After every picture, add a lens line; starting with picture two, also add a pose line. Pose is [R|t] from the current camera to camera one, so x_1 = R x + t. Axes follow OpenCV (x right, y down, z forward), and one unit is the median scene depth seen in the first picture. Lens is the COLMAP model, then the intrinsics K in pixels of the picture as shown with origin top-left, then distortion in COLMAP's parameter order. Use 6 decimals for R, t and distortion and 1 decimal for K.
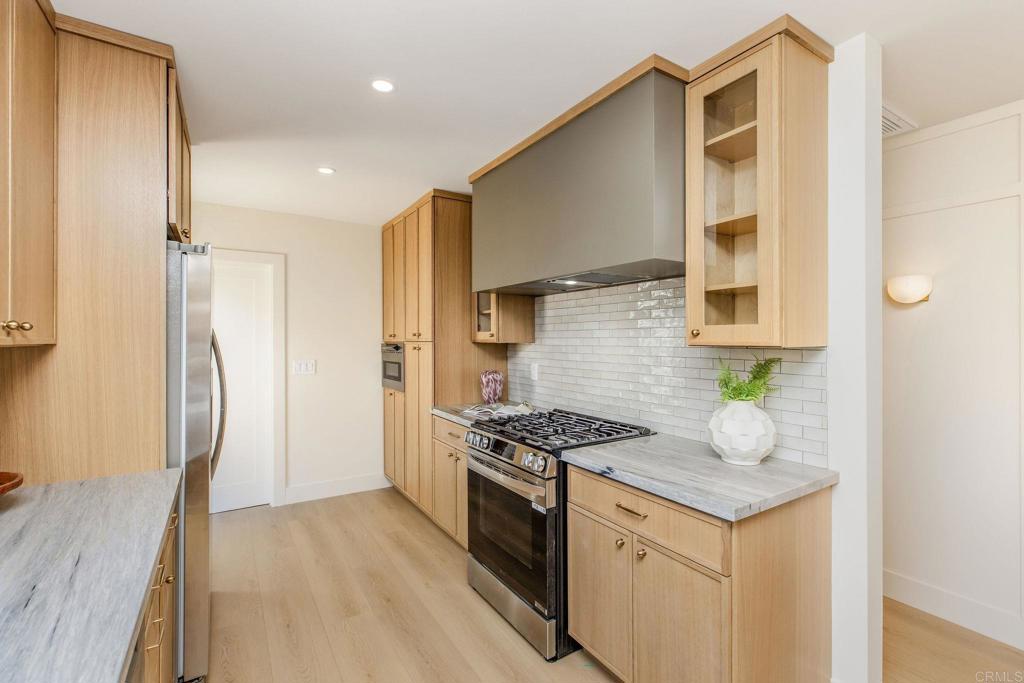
lens RADIAL K [[461.8, 0, 522.9], [0, 461.8, 340.3], [0, 0, 1]] dist [0.008069, -0.000143]
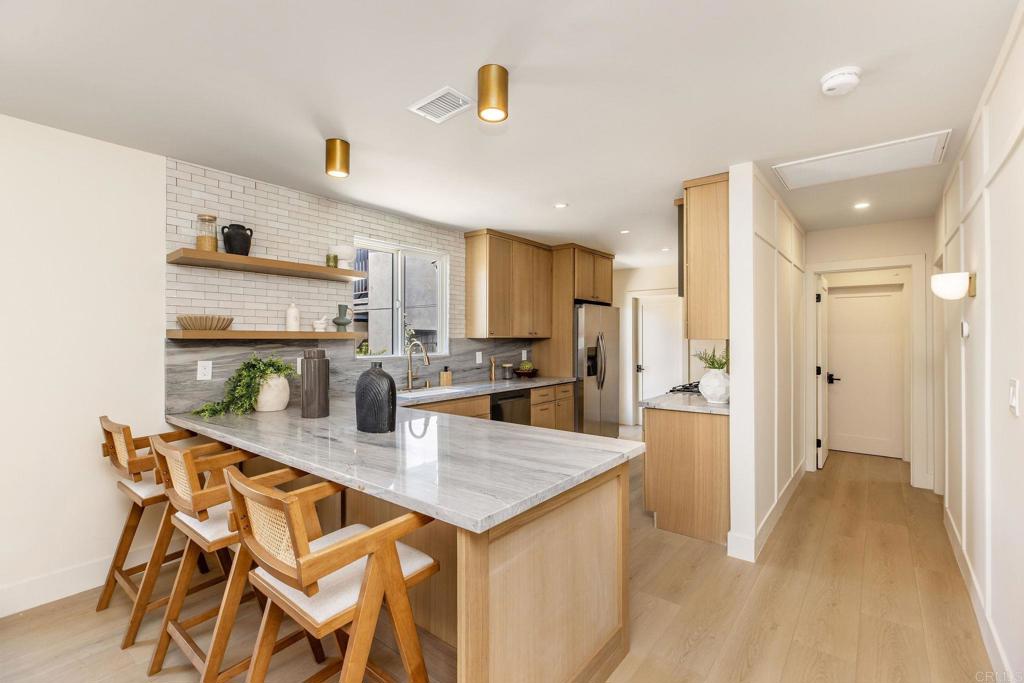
lens RADIAL K [[461.8, 0, 516.1], [0, 461.8, 337.0], [0, 0, 1]] dist [0.008069, -0.000143]
pose [[0.316246, 0.000552, -0.948677, 1.129798], [-0.003778, 0.999993, -0.000678, 0.004009], [0.948670, 0.003799, 0.316246, -0.190467]]
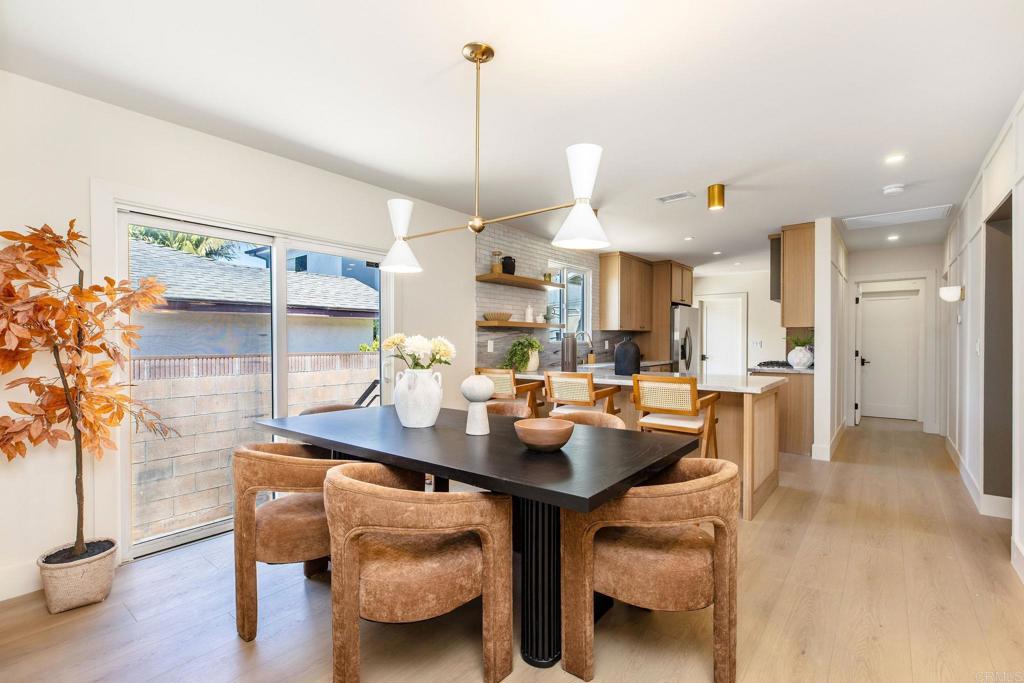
lens RADIAL K [[461.8, 0, 518.9], [0, 461.8, 347.5], [0, 0, 1]] dist [0.008069, -0.000143]
pose [[0.309527, 0.015337, -0.950767, 1.520881], [-0.002452, 0.999879, 0.015331, 0.054163], [0.950887, -0.002414, 0.309527, -0.868847]]
